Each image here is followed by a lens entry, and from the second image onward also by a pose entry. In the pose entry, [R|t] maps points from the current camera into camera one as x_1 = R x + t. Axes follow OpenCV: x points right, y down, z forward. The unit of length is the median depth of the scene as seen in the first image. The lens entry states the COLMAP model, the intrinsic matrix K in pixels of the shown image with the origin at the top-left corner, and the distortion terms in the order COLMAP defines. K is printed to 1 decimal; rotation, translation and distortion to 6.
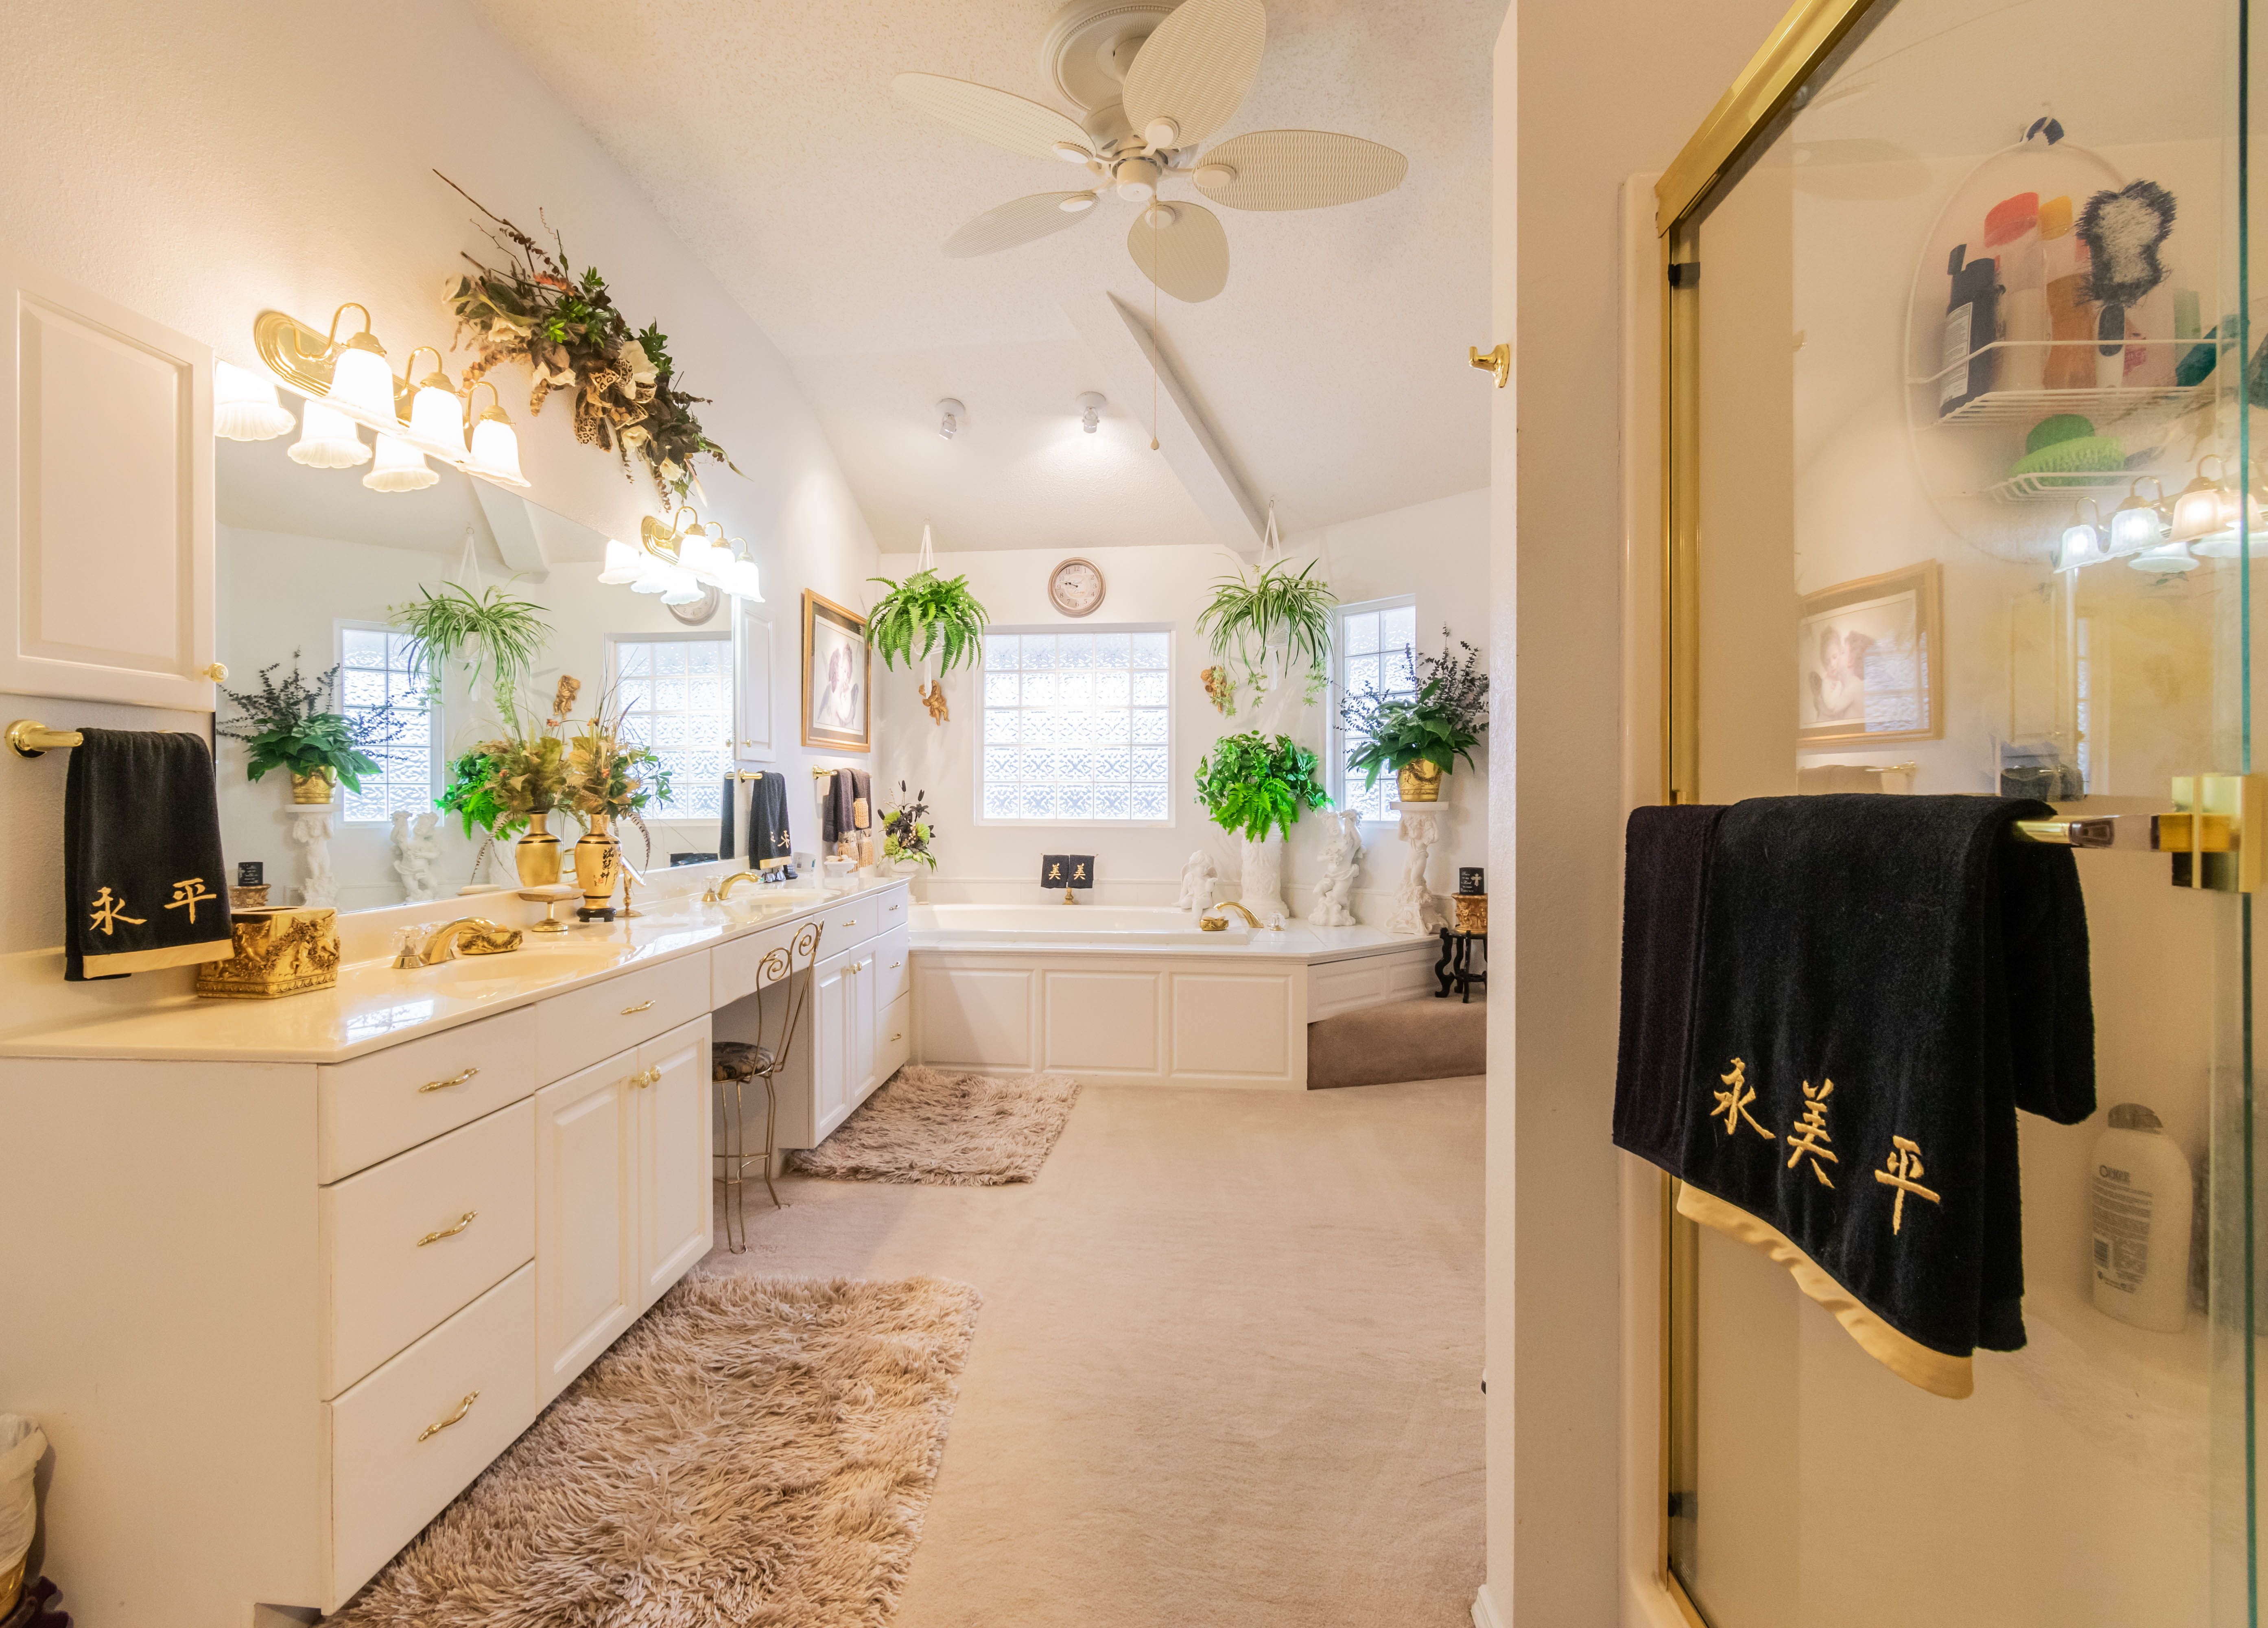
lens RADIAL K [[1060.9, 0, 1134.0], [0, 1060.9, 814.0], [0, 0, 1]] dist [-0.002059, -0.000201]
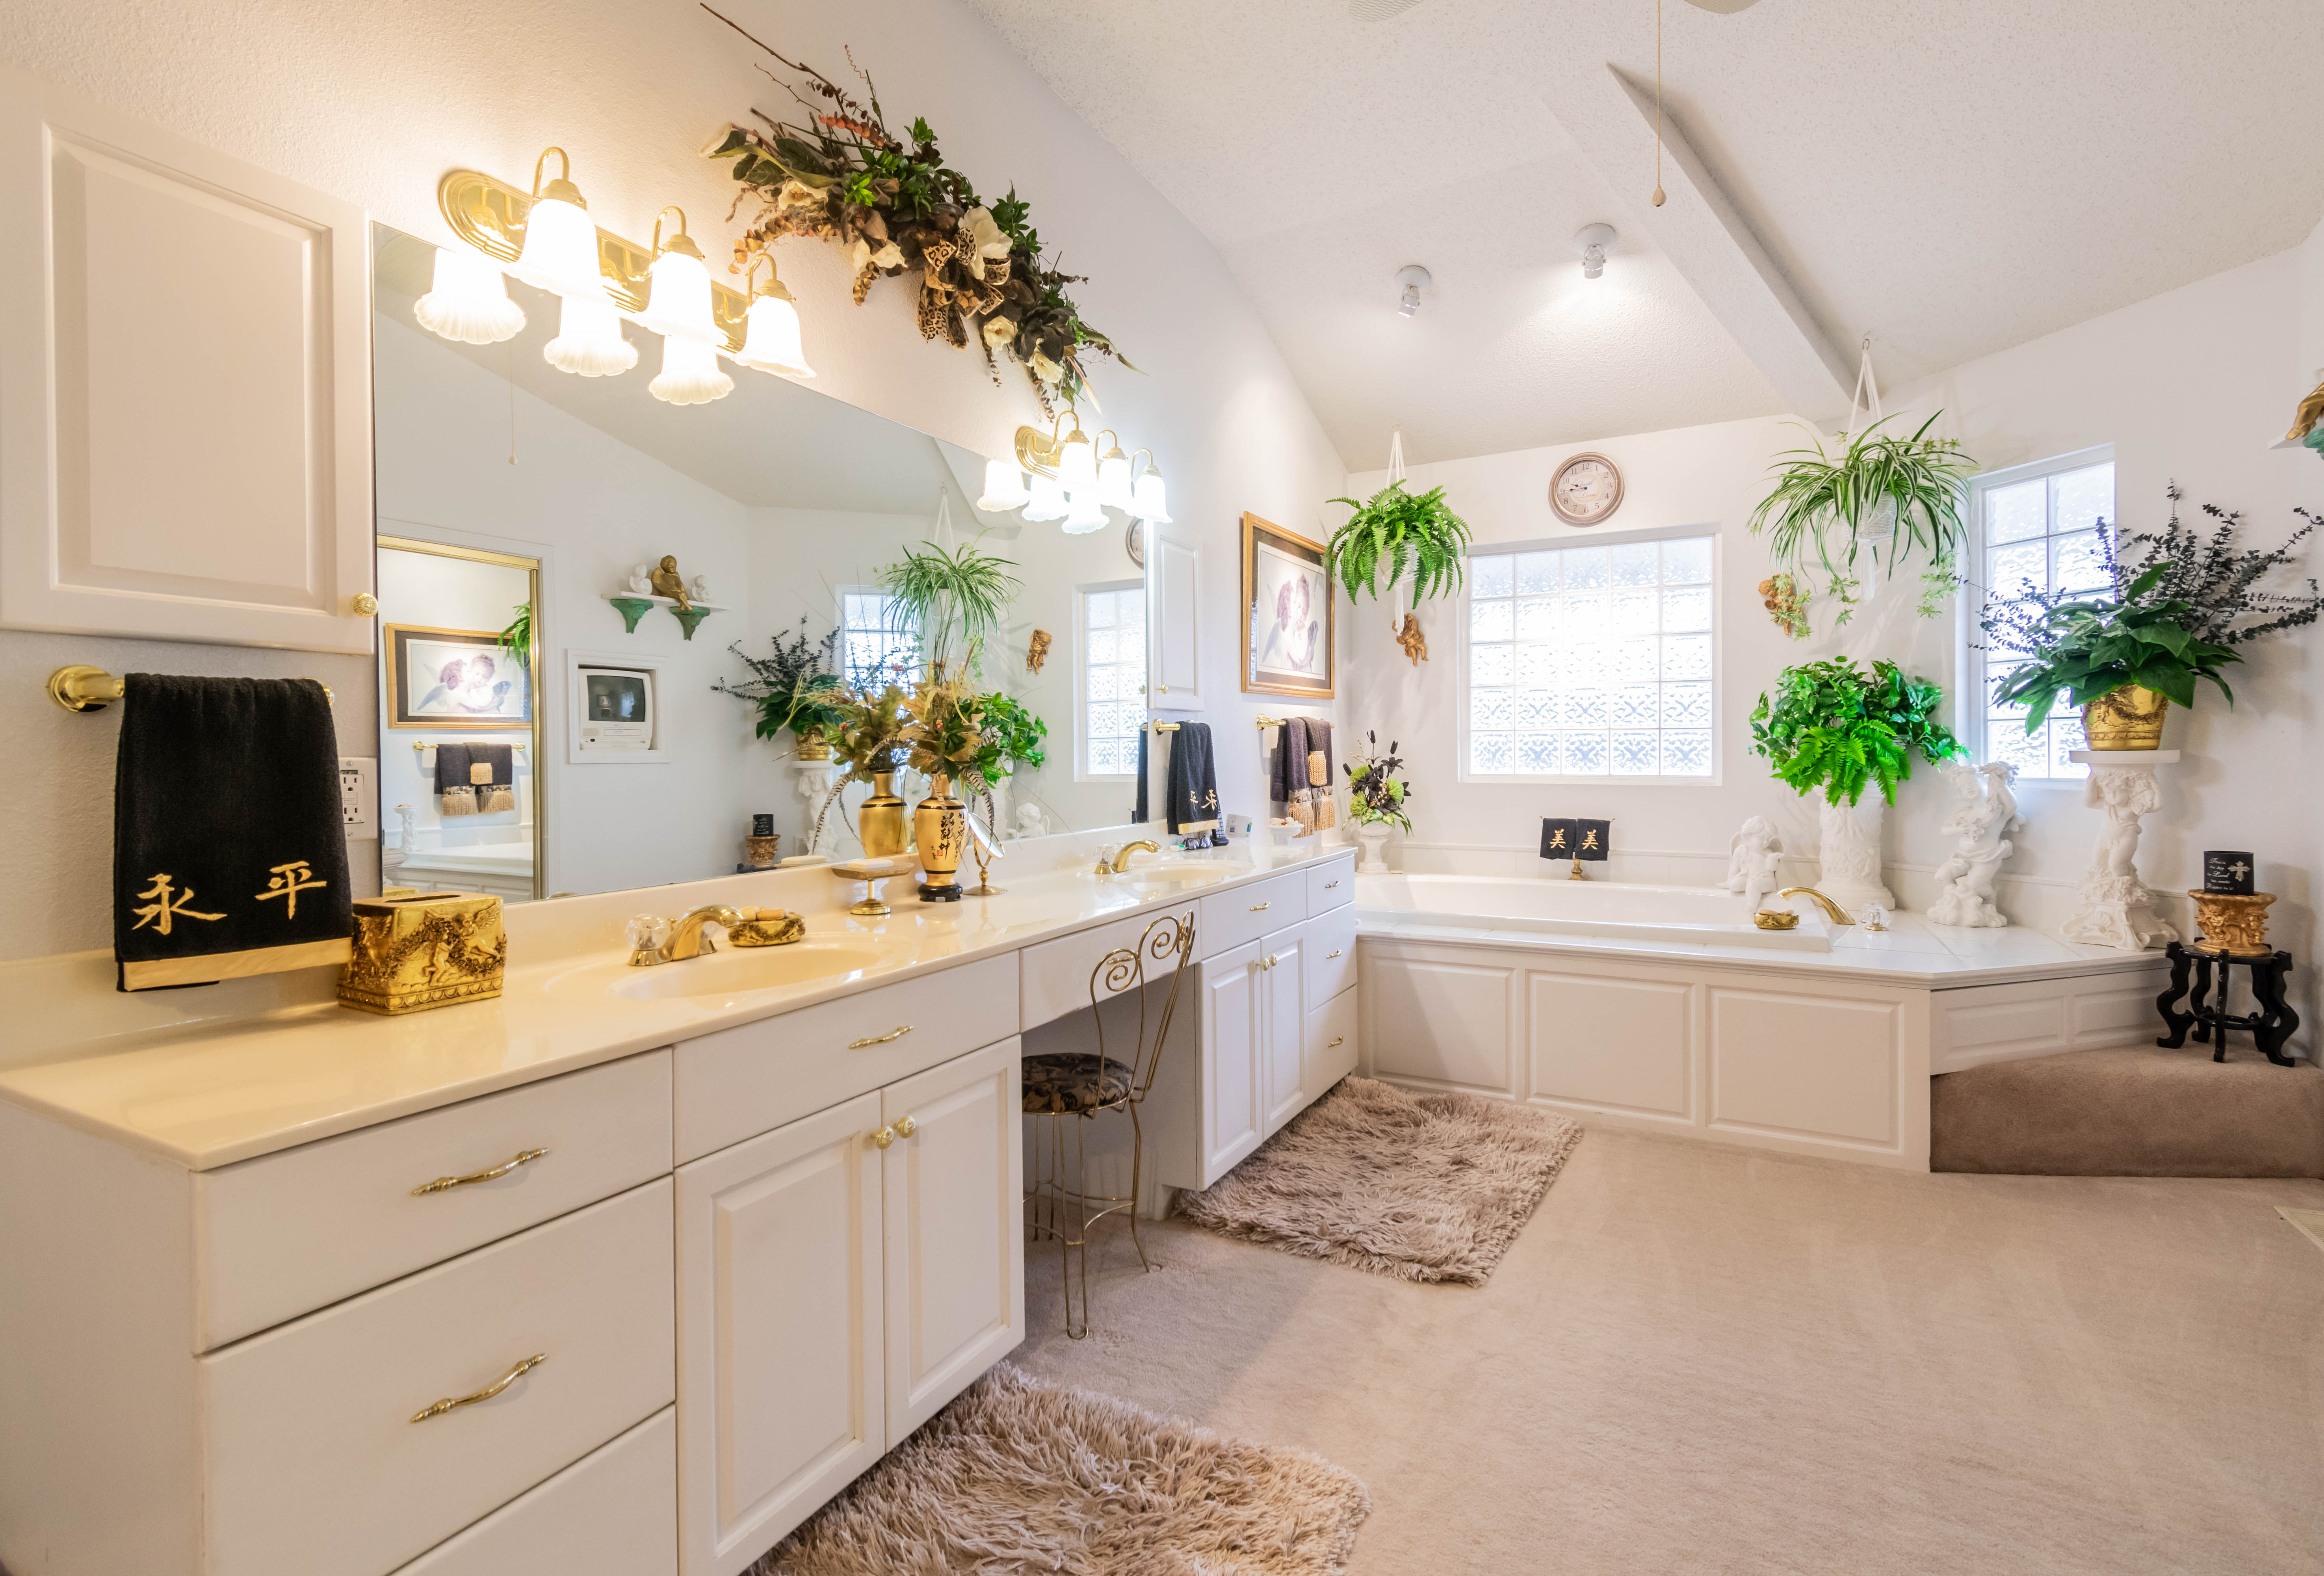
lens RADIAL K [[1136.5, 0, 1165.6], [0, 1136.5, 763.6], [0, 0, 1]] dist [0.002886, -0.000985]
pose [[0.912317, -0.002903, -0.409475, 0.013576], [0.001592, 0.999992, -0.003541, -0.002067], [0.409483, 0.002578, 0.912314, 0.118037]]
